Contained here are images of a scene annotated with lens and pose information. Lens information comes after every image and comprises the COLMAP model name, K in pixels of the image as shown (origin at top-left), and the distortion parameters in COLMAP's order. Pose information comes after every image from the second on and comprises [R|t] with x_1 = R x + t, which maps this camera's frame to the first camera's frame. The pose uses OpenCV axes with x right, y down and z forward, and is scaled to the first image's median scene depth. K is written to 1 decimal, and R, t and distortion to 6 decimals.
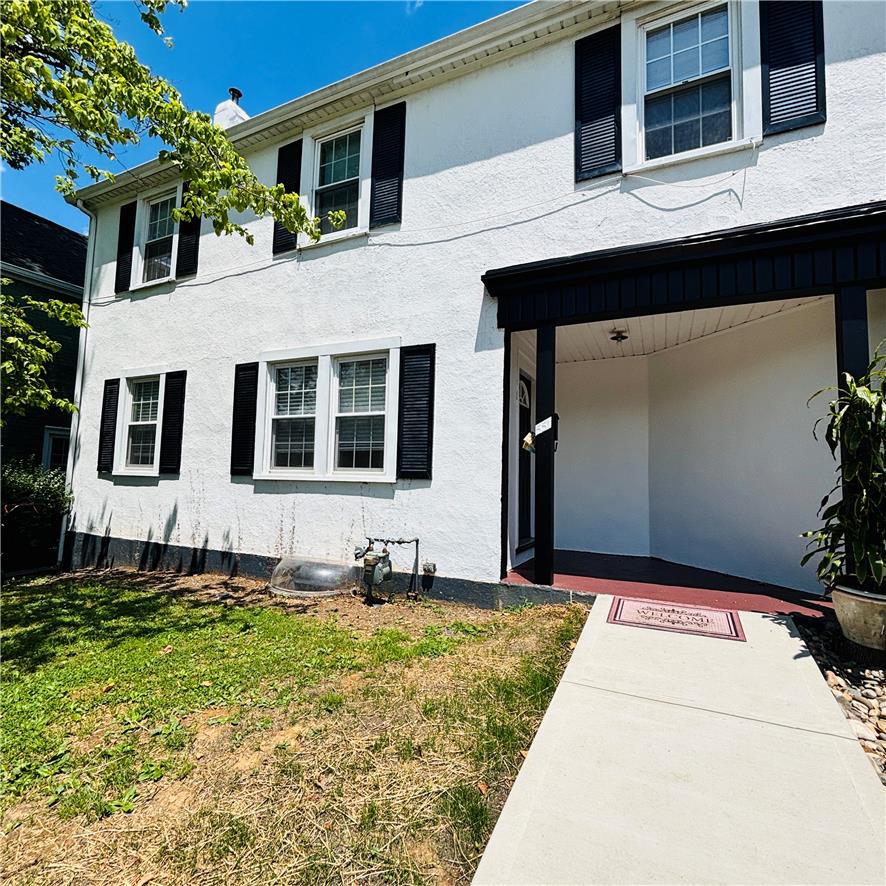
lens RADIAL K [[480.0, 0, 443.0], [0, 480.0, 443.0], [0, 0, 1]] dist [-0.004561, 0.003621]
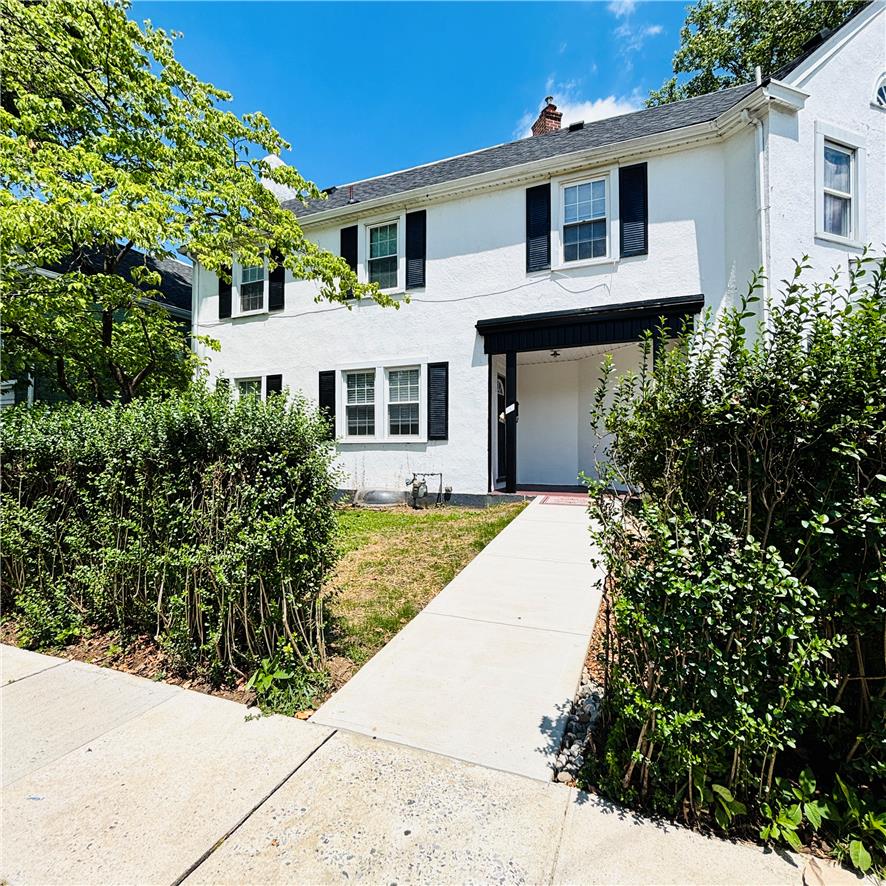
lens RADIAL K [[480.0, 0, 443.0], [0, 480.0, 443.0], [0, 0, 1]] dist [-0.004561, 0.003621]
pose [[0.999274, -0.021945, 0.031141, -0.092302], [0.020006, 0.997921, 0.061261, -0.019936], [-0.032421, -0.060594, 0.997636, -0.716466]]
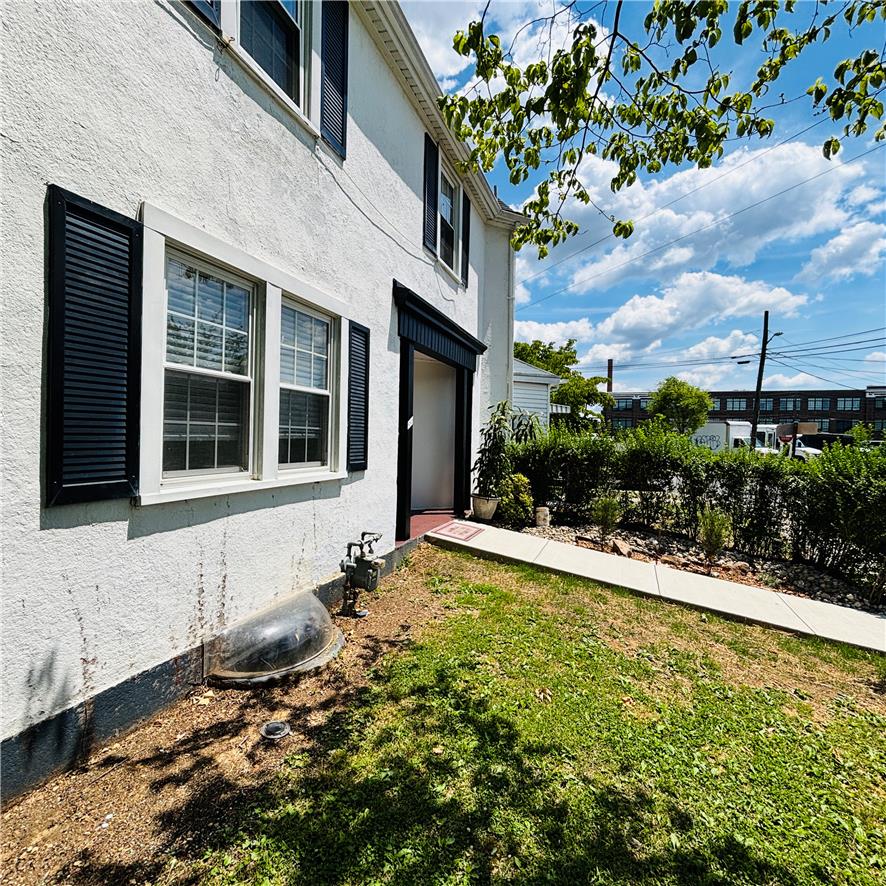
lens RADIAL K [[477.1, 0, 443.0], [0, 477.1, 443.0], [0, 0, 1]] dist [0.006529, -0.004527]
pose [[-0.086591, -0.031891, 0.995733, -0.948490], [-0.091524, 0.995515, 0.023925, -0.016470], [-0.992031, -0.089062, -0.089121, 0.877122]]
